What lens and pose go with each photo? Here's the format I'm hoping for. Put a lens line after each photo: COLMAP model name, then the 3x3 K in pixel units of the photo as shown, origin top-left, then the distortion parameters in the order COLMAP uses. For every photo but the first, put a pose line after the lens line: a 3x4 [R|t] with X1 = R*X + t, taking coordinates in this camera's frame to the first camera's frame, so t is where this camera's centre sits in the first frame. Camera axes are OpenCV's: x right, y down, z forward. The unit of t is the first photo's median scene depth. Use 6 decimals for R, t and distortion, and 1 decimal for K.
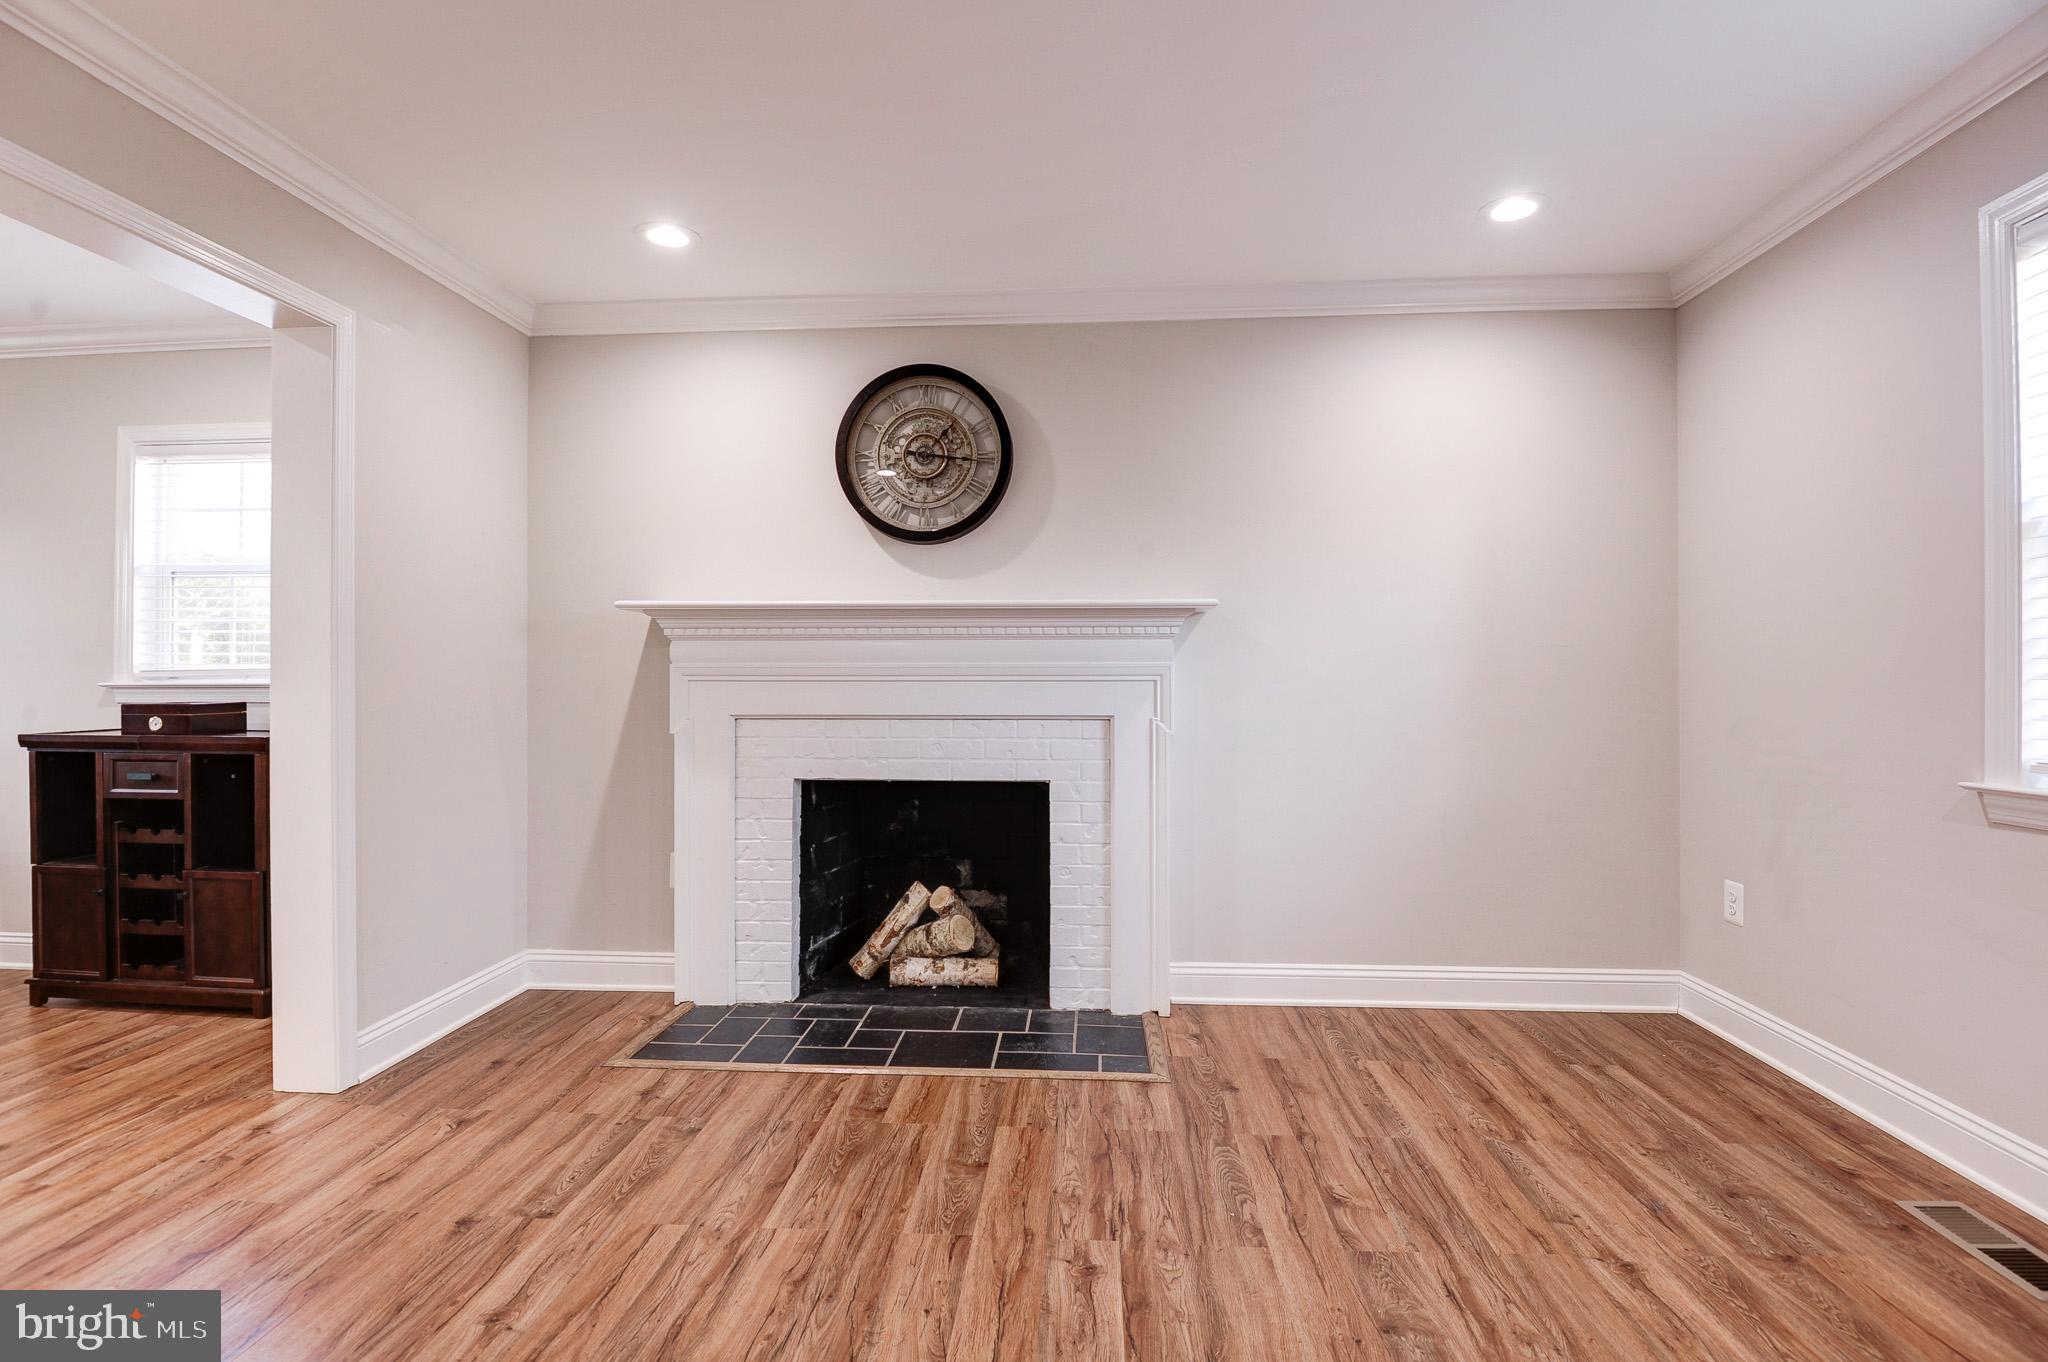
lens RADIAL K [[986.9, 0, 1051.3], [0, 986.9, 679.2], [0, 0, 1]] dist [0.000612, -0.018667]
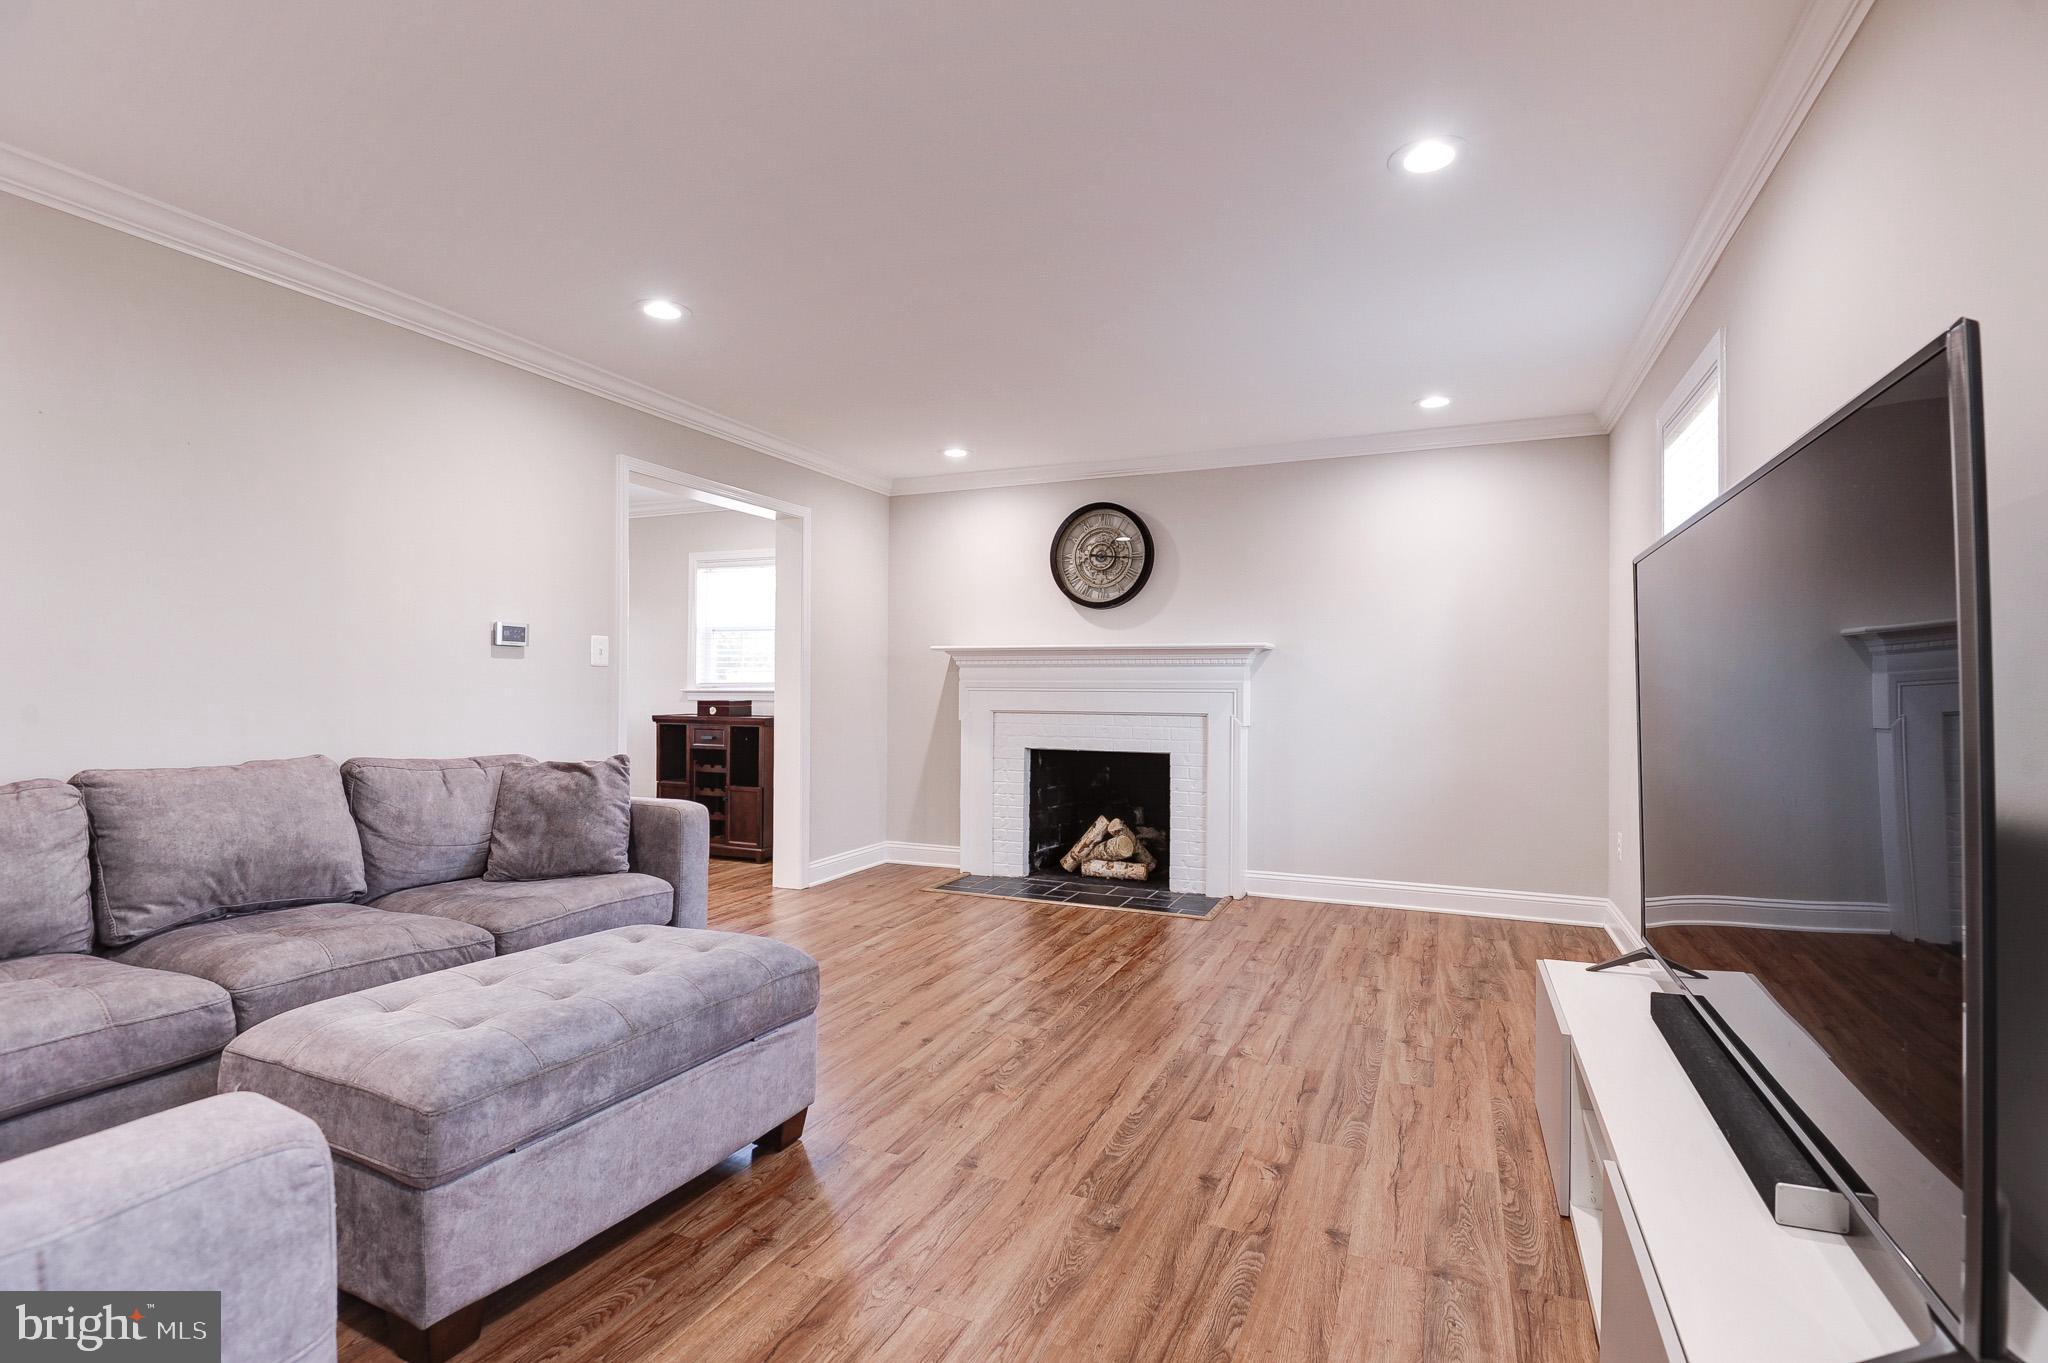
lens RADIAL K [[986.9, 0, 1051.3], [0, 986.9, 679.7], [0, 0, 1]] dist [0.000612, -0.018667]
pose [[0.946596, 0.003189, -0.322405, 0.340860], [-0.006326, 0.999942, -0.008684, -0.003361], [0.322359, 0.010260, 0.946562, -0.624148]]
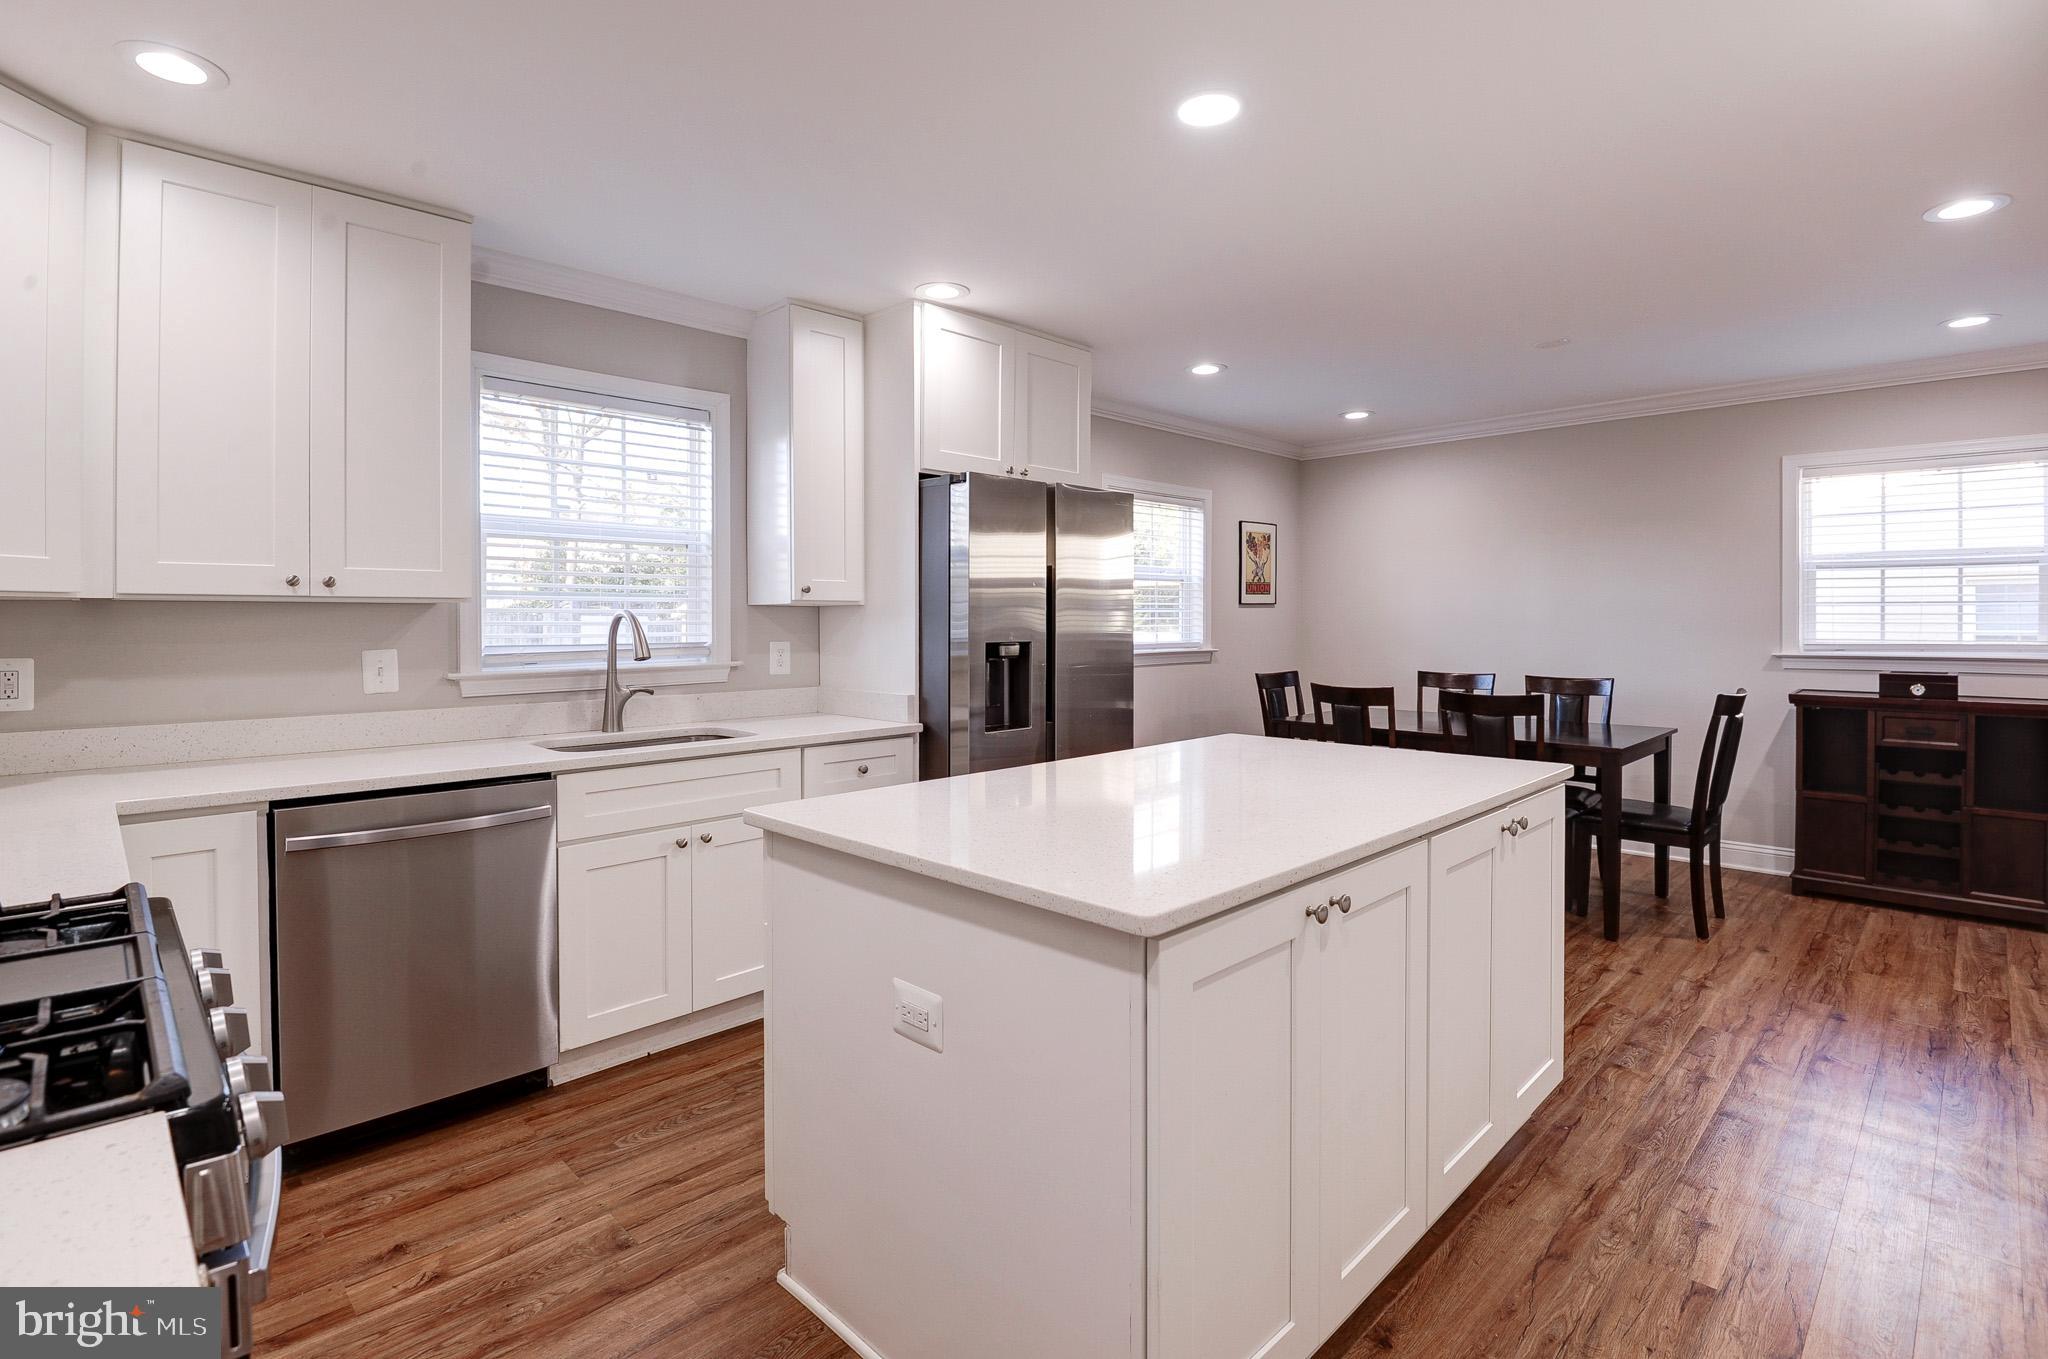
lens RADIAL K [[989.0, 0, 971.5], [0, 989.0, 622.8], [0, 0, 1]] dist [0.011690, -0.028046]
pose [[0.725591, 0.000037, -0.688127, -0.910577], [0.007281, 0.999944, 0.007731, -0.059768], [0.688088, -0.010620, 0.725549, -0.757411]]
